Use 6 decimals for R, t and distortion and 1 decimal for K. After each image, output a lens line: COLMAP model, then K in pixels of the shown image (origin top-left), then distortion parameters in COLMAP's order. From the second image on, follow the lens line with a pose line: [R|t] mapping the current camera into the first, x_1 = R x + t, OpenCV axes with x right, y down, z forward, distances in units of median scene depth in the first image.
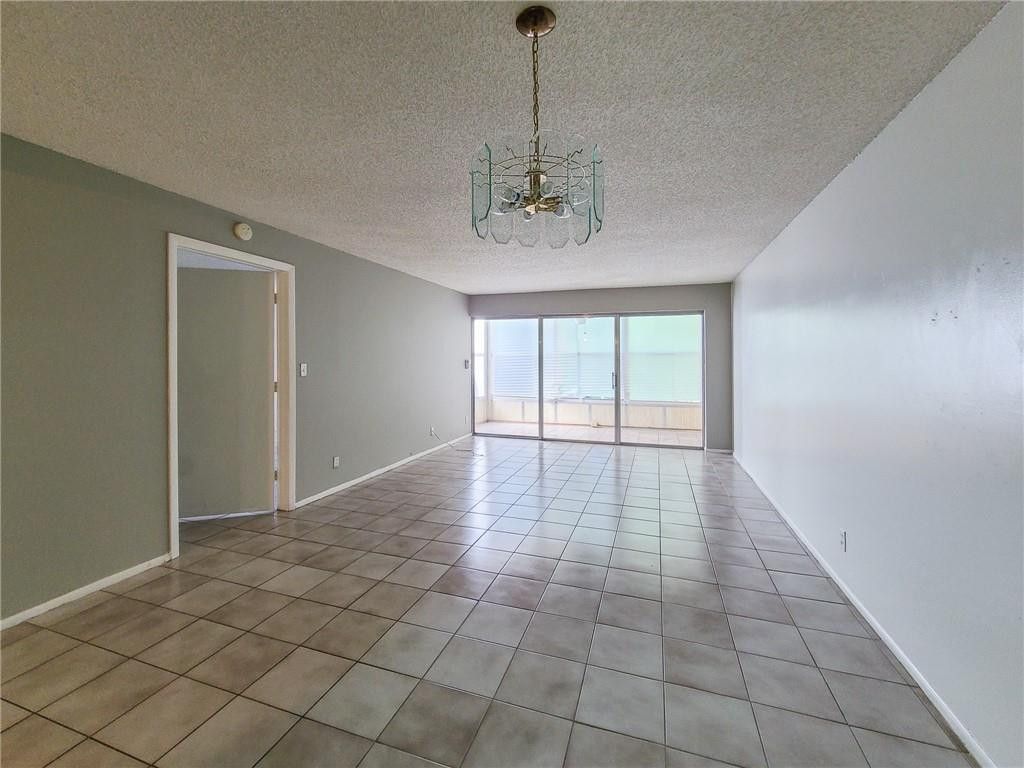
lens RADIAL K [[434.2, 0, 509.0], [0, 434.2, 336.7], [0, 0, 1]] dist [-0.002310, -0.000200]
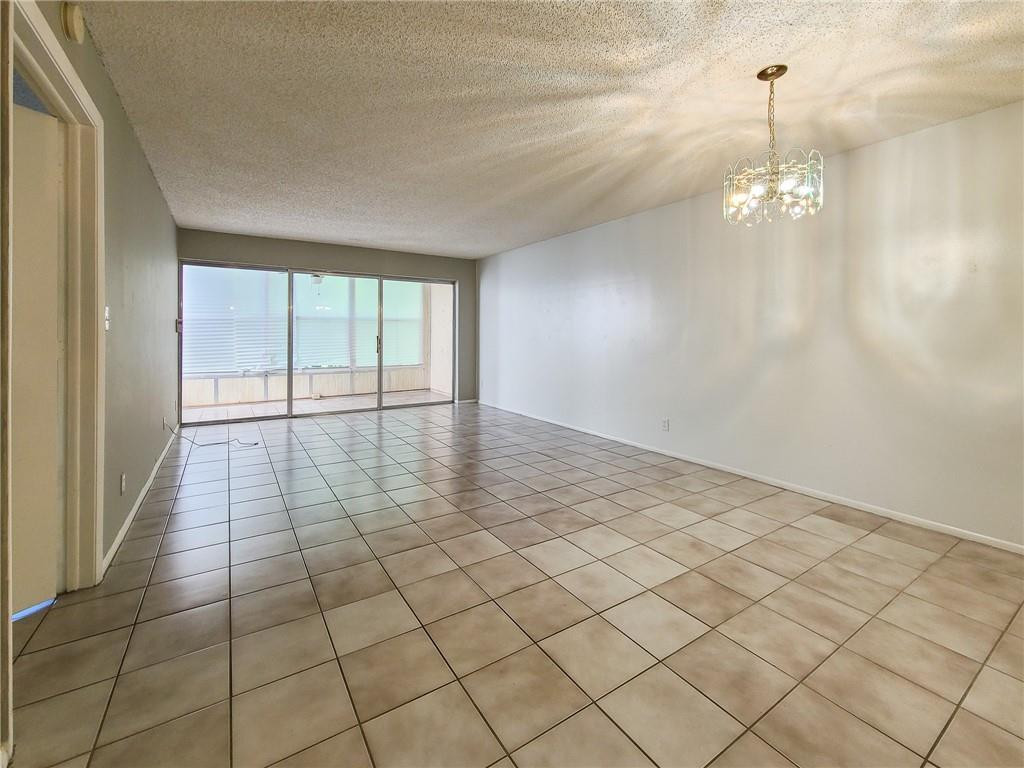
lens RADIAL K [[434.2, 0, 509.0], [0, 434.2, 336.7], [0, 0, 1]] dist [-0.002310, -0.000200]
pose [[0.622310, -0.003939, 0.782761, -0.372697], [-0.043048, 0.998302, 0.039248, 0.035309], [-0.781587, -0.058121, 0.621083, 0.183777]]
